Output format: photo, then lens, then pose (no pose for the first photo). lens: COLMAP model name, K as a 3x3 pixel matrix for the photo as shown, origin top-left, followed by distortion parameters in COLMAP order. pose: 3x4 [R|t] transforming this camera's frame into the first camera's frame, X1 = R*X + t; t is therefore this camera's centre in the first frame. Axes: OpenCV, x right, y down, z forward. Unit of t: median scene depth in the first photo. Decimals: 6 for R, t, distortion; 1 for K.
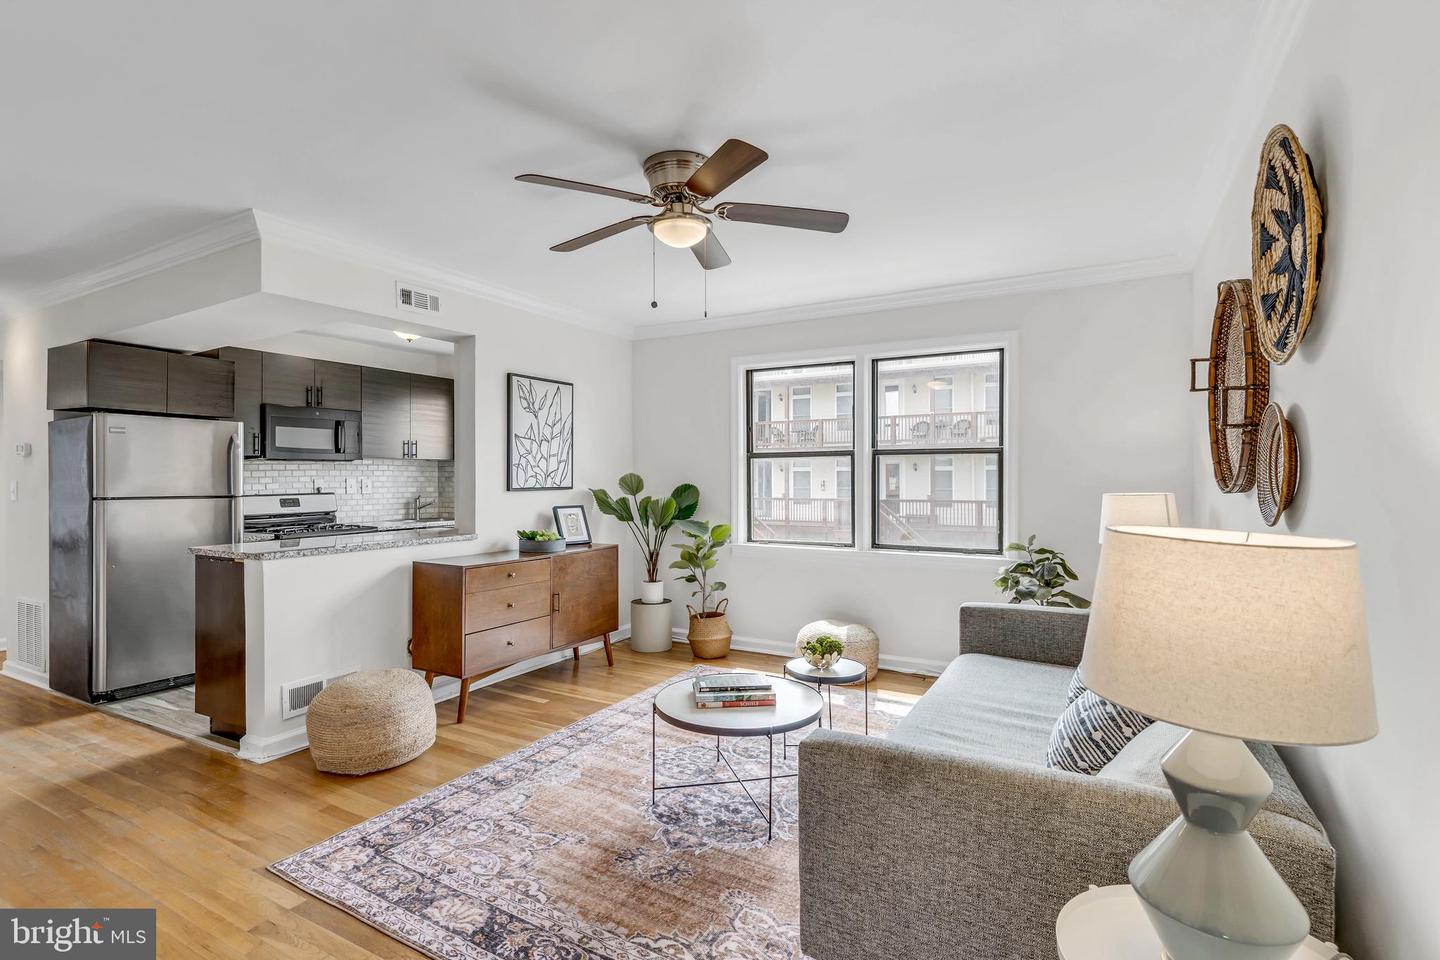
lens RADIAL K [[691.2, 0, 719.4], [0, 691.2, 478.1], [0, 0, 1]] dist [-0.001136, 0.003033]
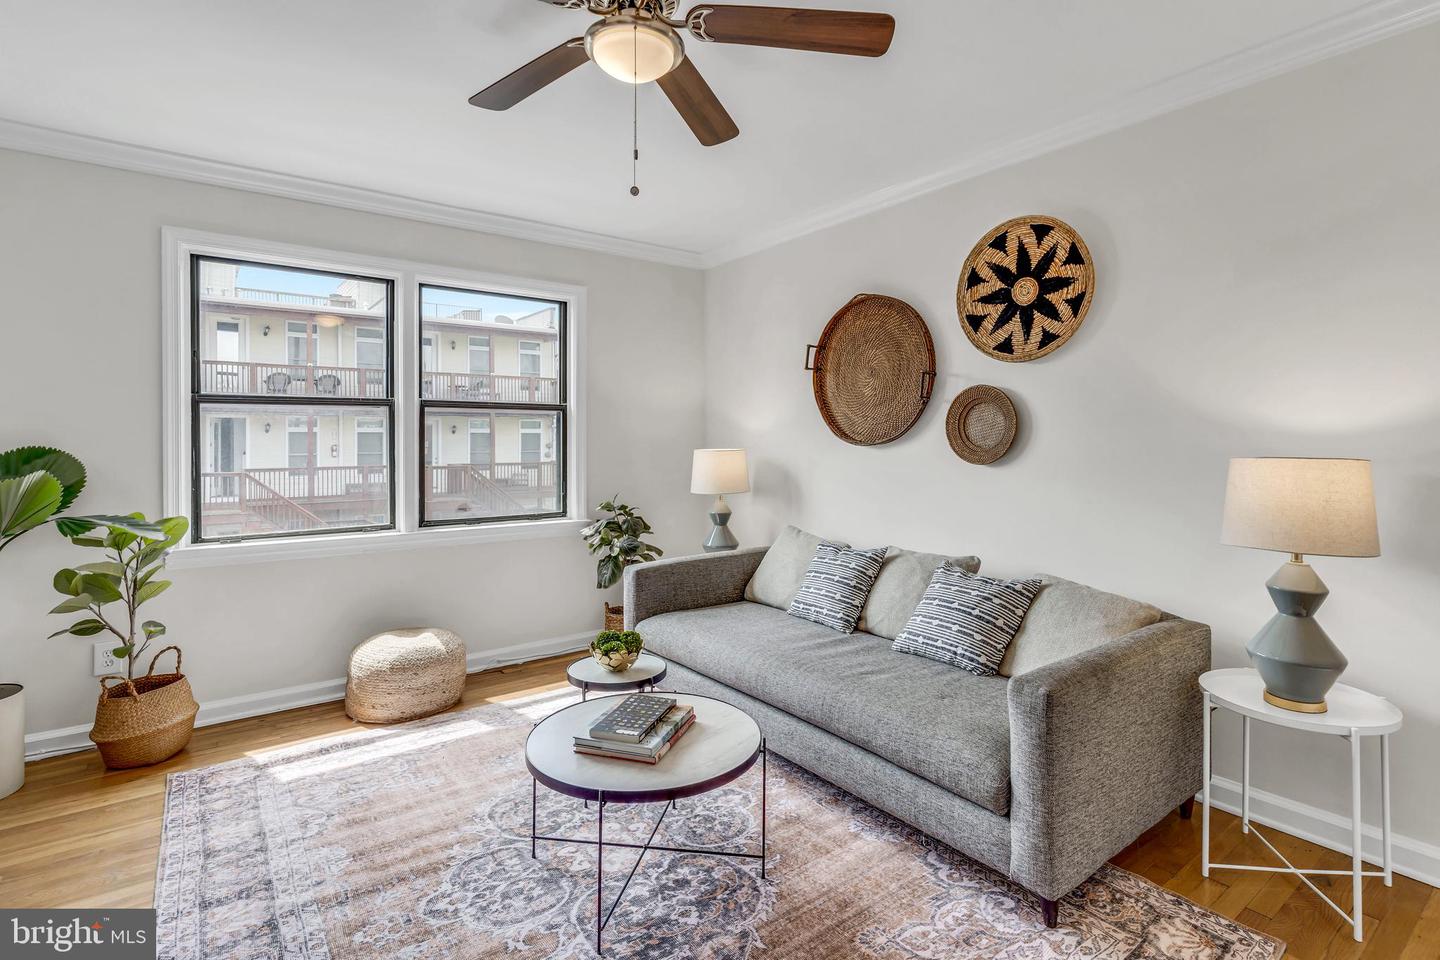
lens RADIAL K [[691.2, 0, 727.0], [0, 691.2, 446.1], [0, 0, 1]] dist [-0.001136, 0.003033]
pose [[0.397292, -0.006170, 0.917672, -0.371119], [0.003065, 0.999981, 0.005397, 0.007637], [-0.917687, 0.000668, 0.397303, 0.390513]]
